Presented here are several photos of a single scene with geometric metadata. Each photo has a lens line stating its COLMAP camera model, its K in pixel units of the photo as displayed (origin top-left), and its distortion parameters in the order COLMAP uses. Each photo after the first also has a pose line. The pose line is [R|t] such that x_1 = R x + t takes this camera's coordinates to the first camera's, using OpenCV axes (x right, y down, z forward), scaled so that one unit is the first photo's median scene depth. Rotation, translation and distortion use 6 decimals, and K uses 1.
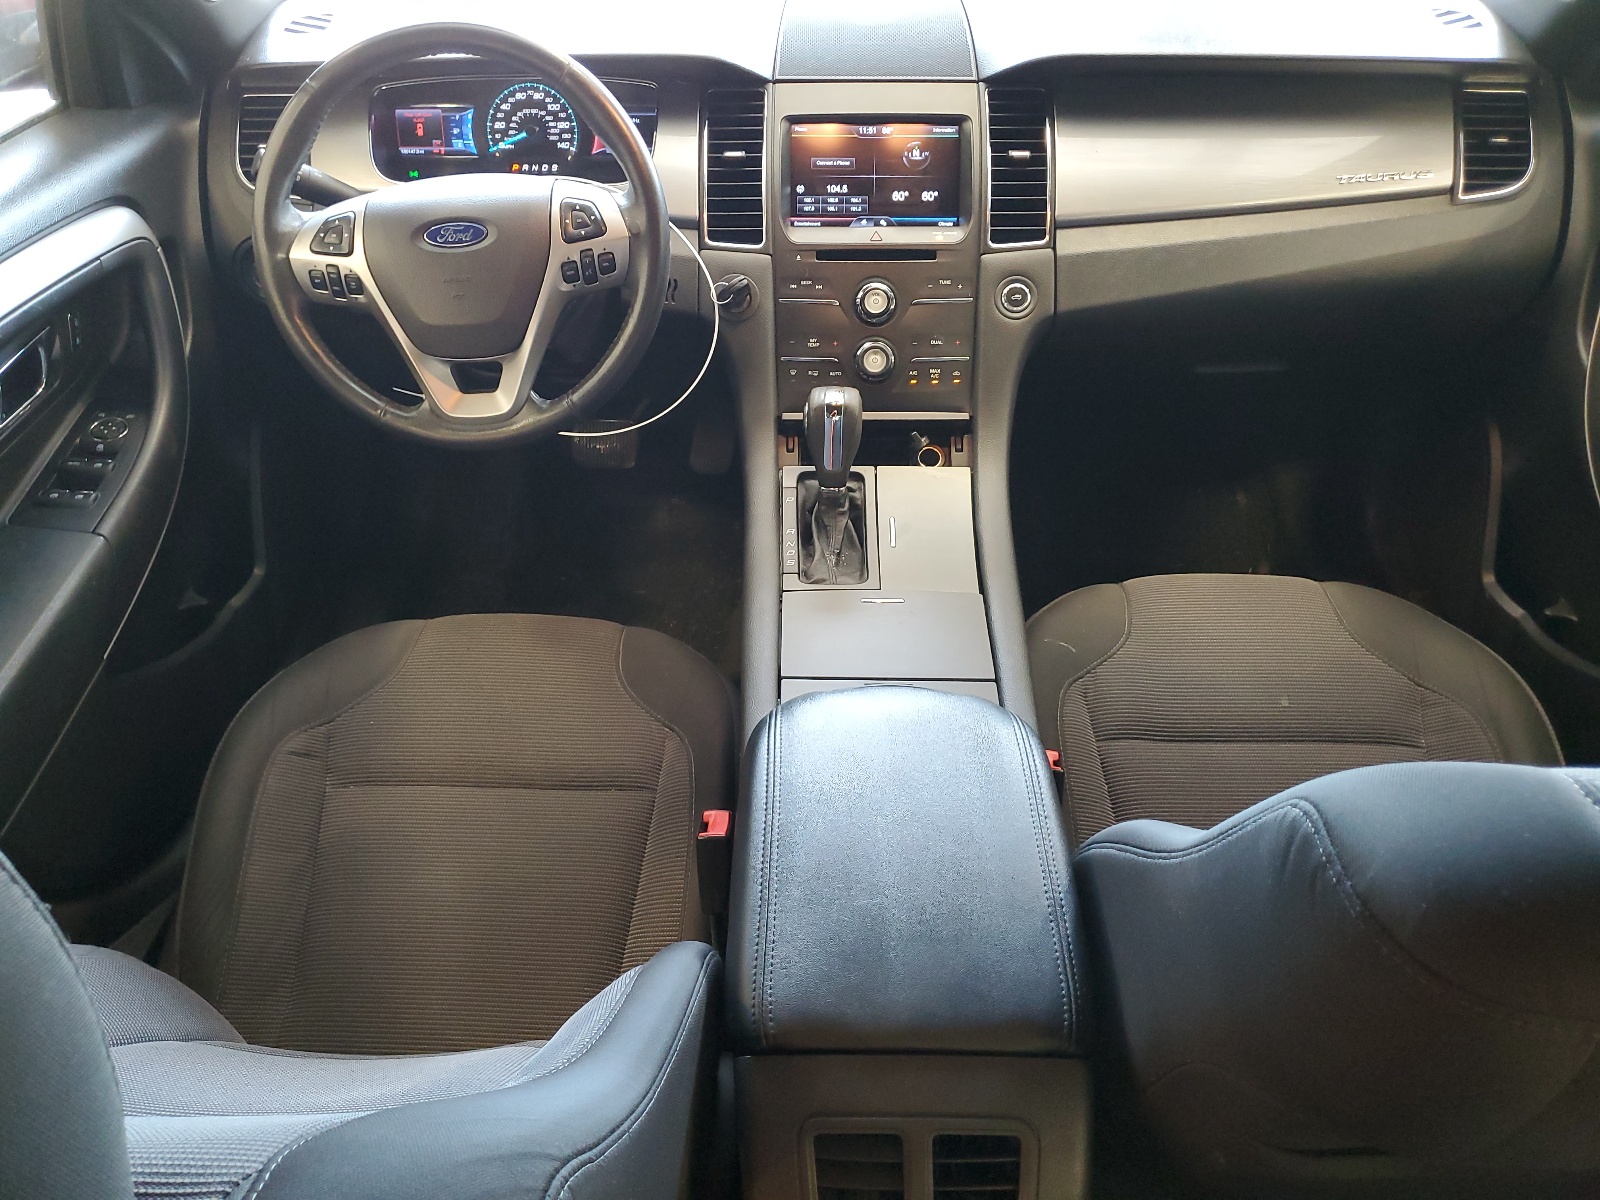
lens RADIAL K [[1203.8, 0, 801.6], [0, 1203.8, 601.7], [0, 0, 1]] dist [0.006018, 0.001257]
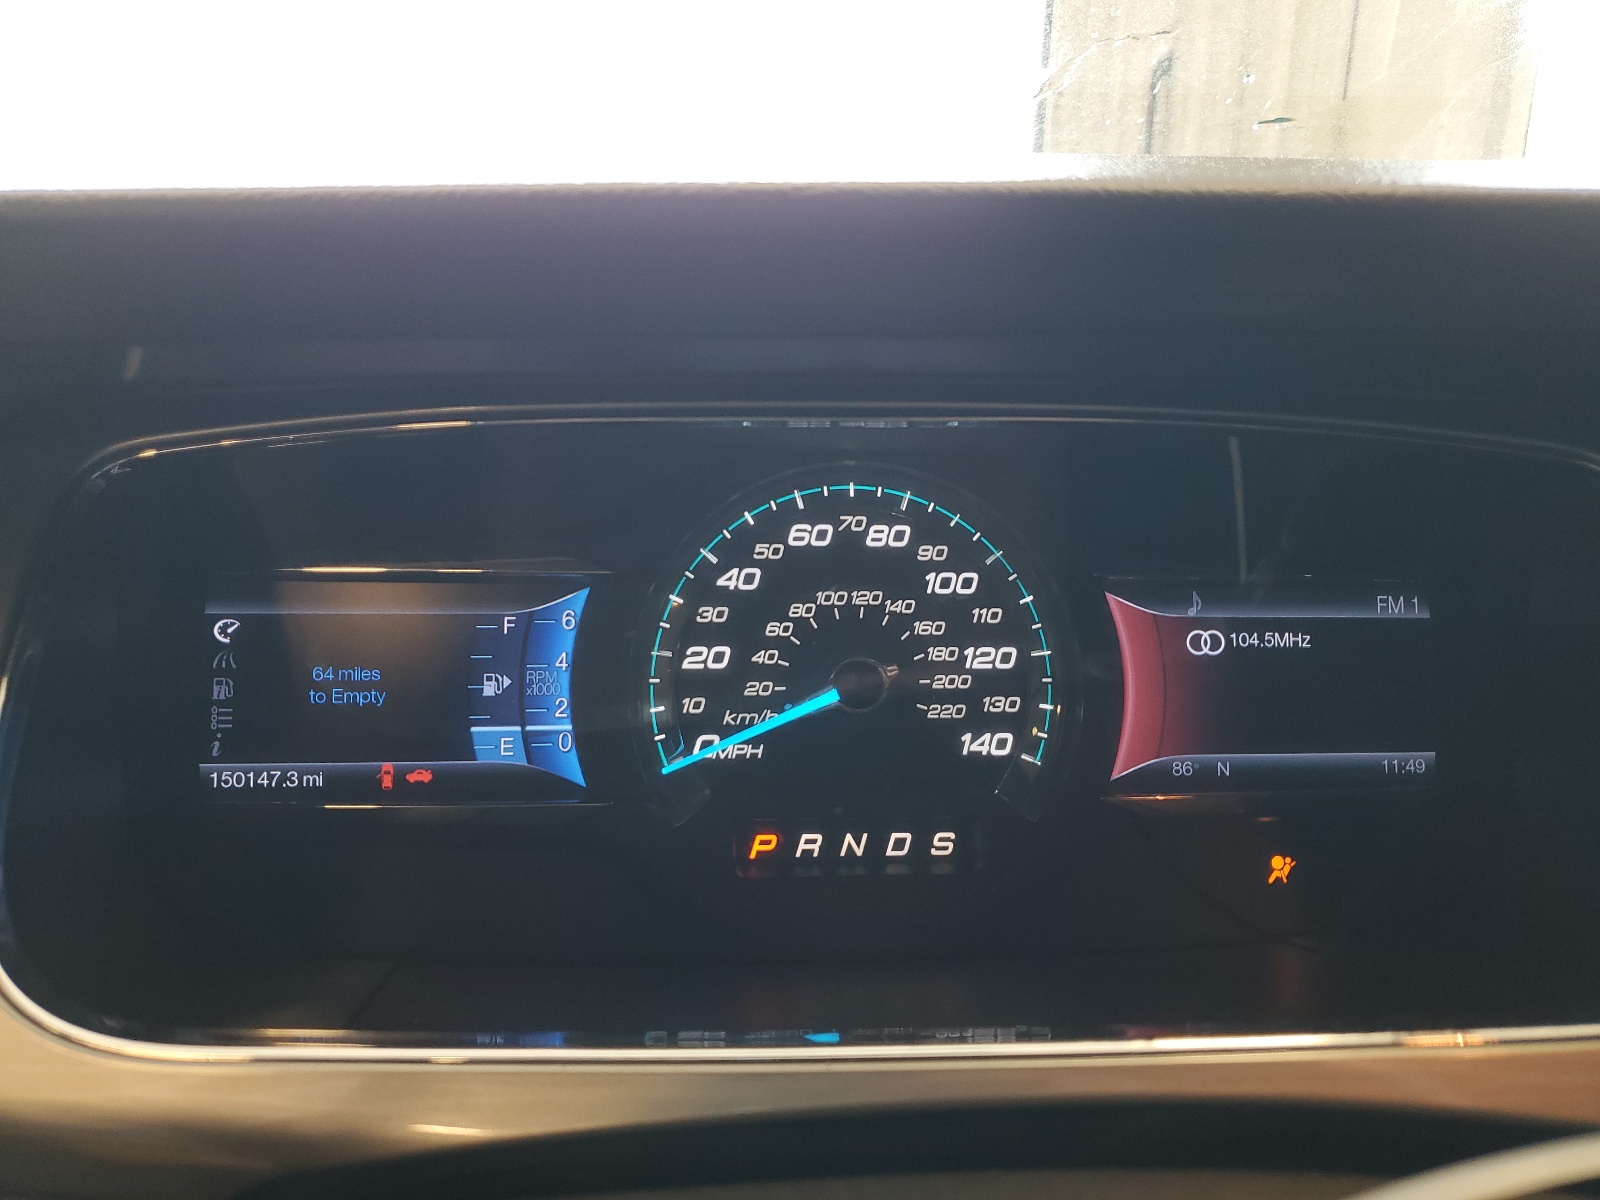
lens RADIAL K [[1203.8, 0, 800.0], [0, 1203.8, 599.6], [0, 0, 1]] dist [0.006018, 0.001257]
pose [[0.997463, -0.000270, 0.071185, -0.248895], [0.033195, 0.886375, -0.461776, -0.305472], [-0.062972, 0.462967, 0.884136, 0.805573]]
